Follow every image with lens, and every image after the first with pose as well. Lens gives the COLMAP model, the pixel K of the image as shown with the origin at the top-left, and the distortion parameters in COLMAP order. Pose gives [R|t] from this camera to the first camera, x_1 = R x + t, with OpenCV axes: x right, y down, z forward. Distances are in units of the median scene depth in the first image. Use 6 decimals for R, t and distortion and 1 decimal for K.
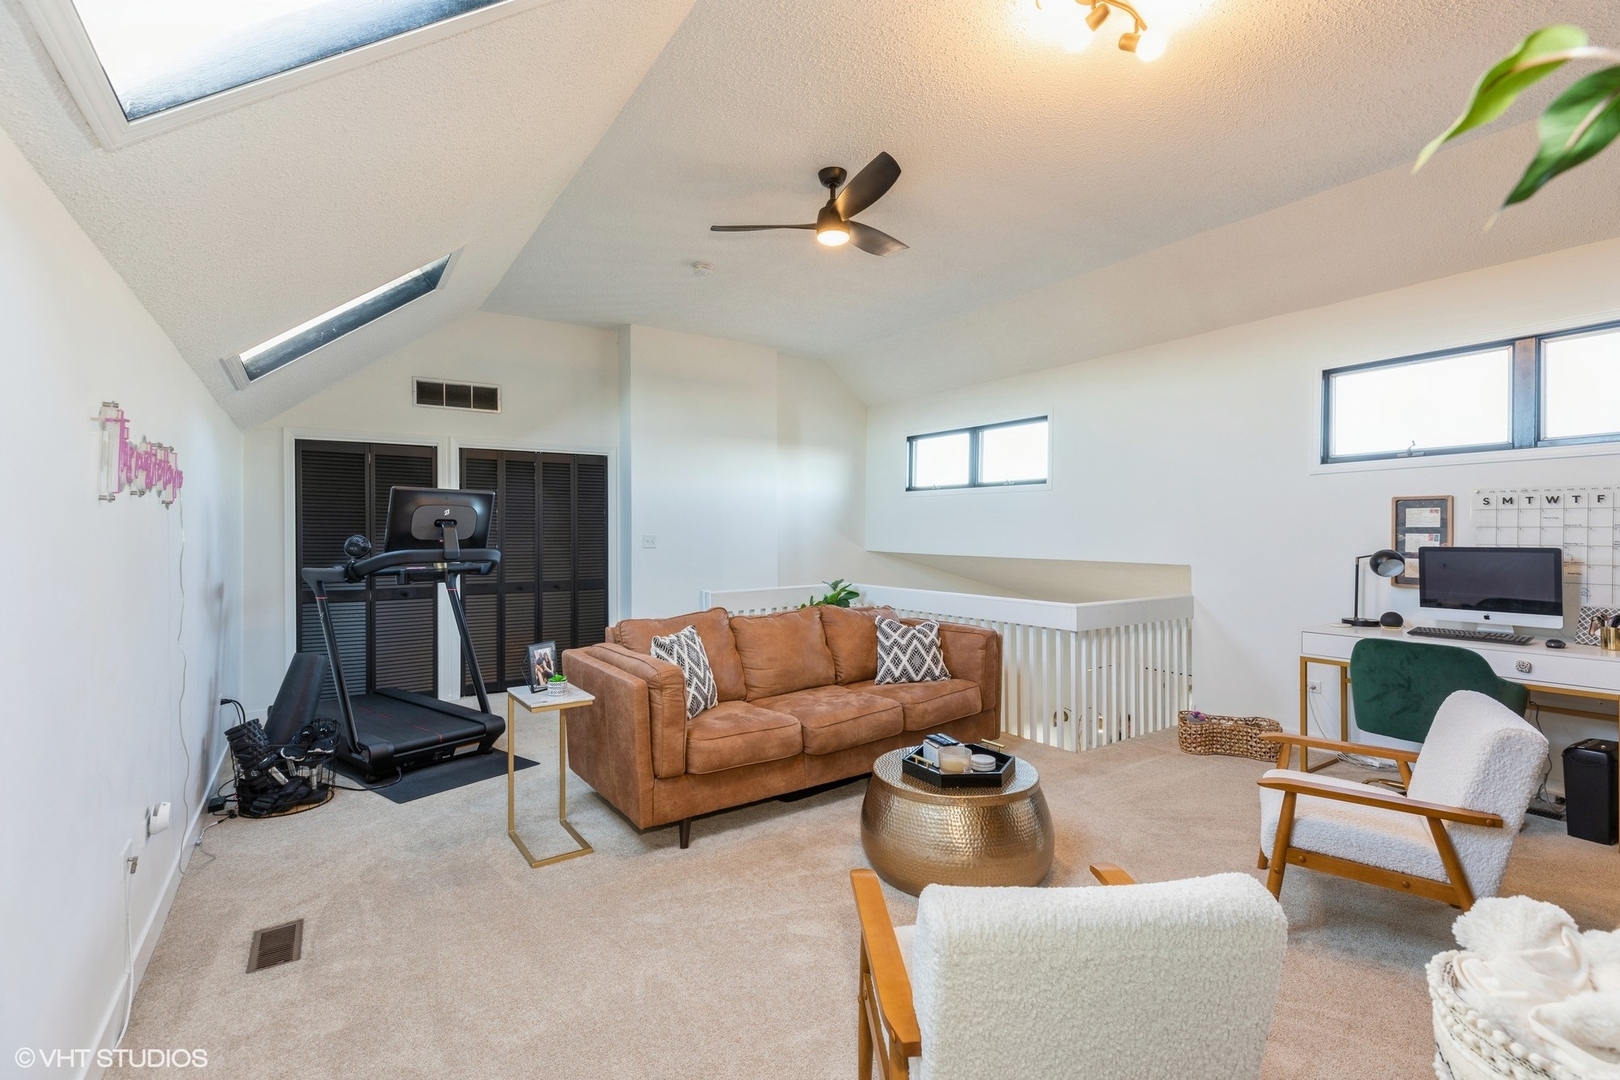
lens RADIAL K [[736.1, 0, 809.7], [0, 736.1, 538.3], [0, 0, 1]] dist [-0.004886, -0.000162]
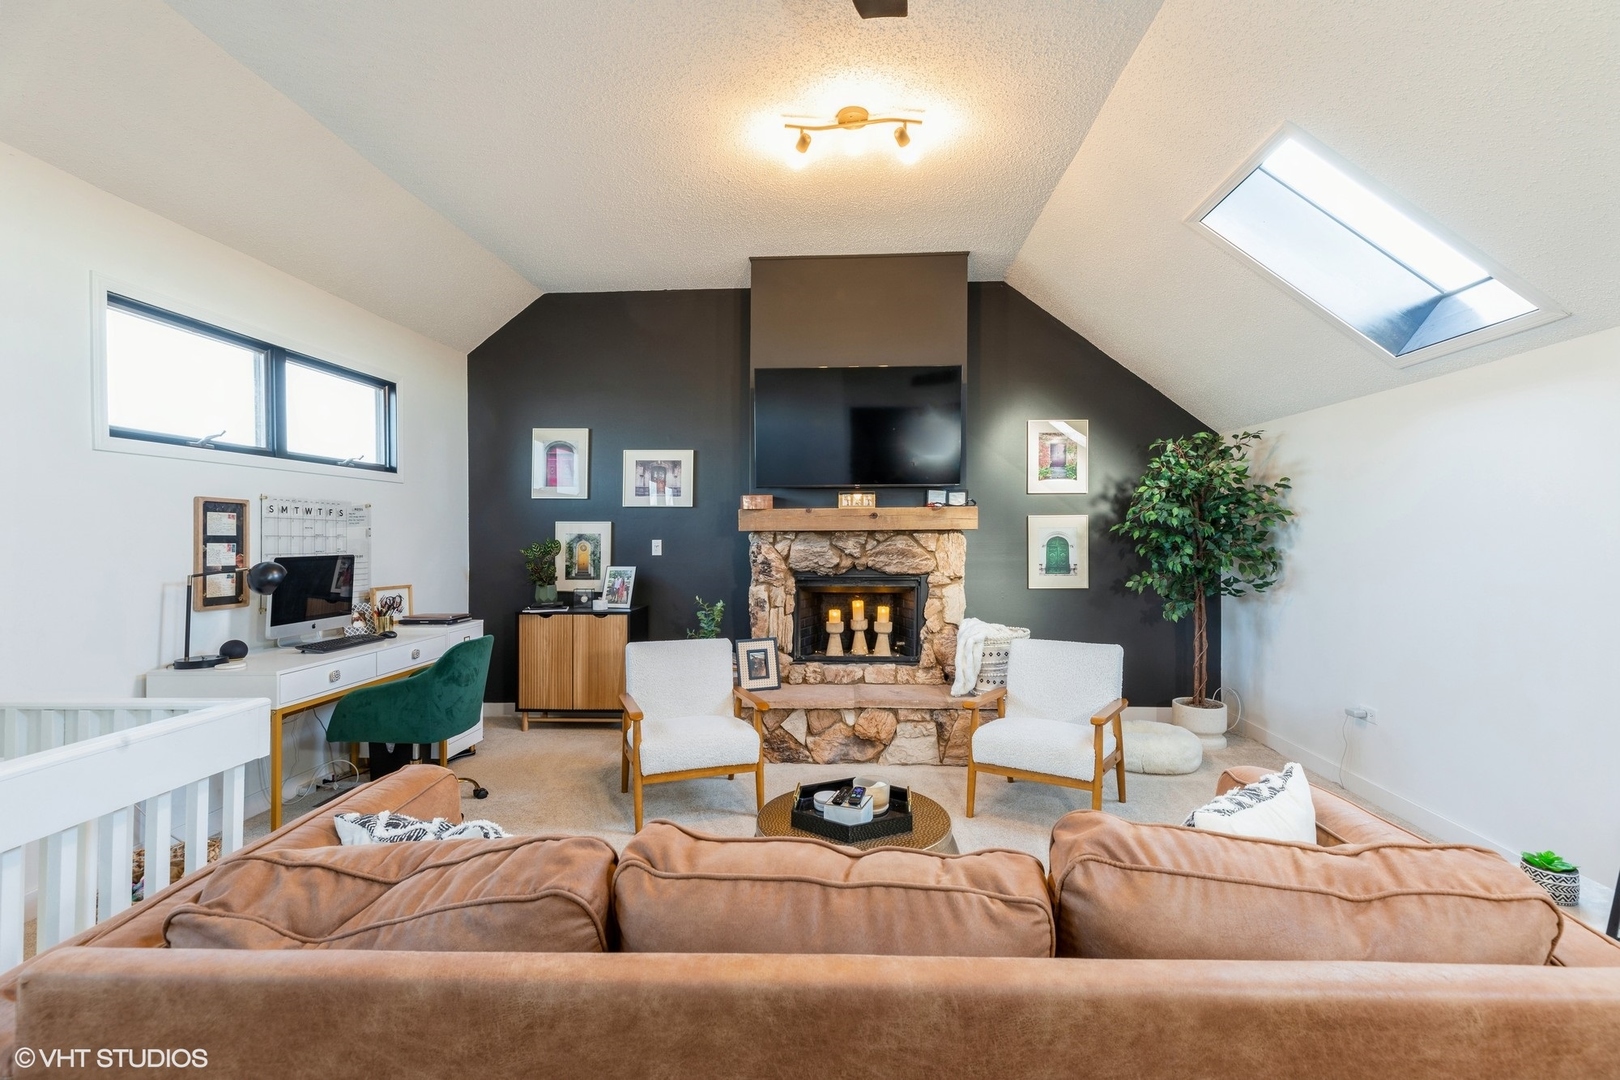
lens RADIAL K [[736.1, 0, 810.3], [0, 736.1, 536.6], [0, 0, 1]] dist [-0.004886, -0.000162]
pose [[-0.789214, 0.002955, 0.614111, -0.225913], [0.001052, 0.999993, -0.003460, -0.010425], [-0.614117, -0.002085, -0.789212, 1.312219]]
